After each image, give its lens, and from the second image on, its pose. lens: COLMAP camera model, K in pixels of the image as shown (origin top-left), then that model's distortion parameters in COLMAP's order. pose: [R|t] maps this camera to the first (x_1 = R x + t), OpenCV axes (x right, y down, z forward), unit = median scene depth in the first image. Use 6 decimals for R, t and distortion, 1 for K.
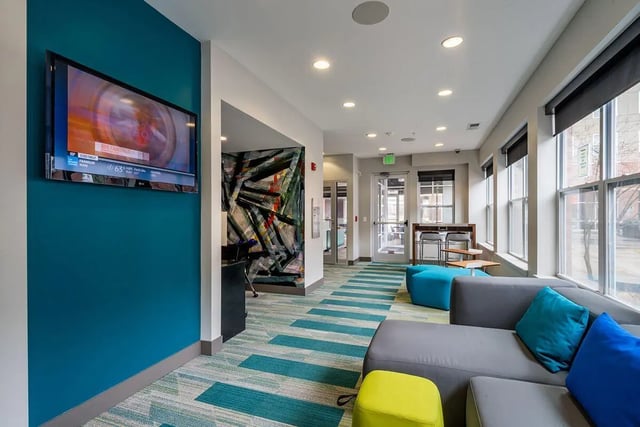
lens RADIAL K [[308.9, 0, 319.7], [0, 308.9, 215.6], [0, 0, 1]] dist [-0.012003, 0.000346]
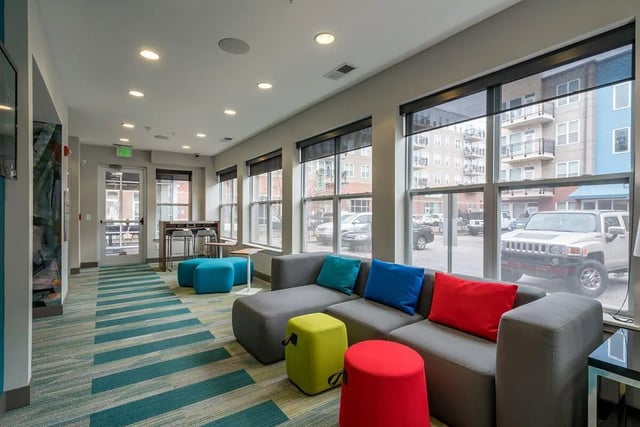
lens RADIAL K [[308.9, 0, 319.6], [0, 308.9, 214.7], [0, 0, 1]] dist [-0.012003, 0.000346]
pose [[0.570112, 0.001671, 0.821565, -0.406035], [-0.004762, 0.999988, 0.001270, 0.000558], [-0.821553, -0.004636, 0.570113, 0.018968]]
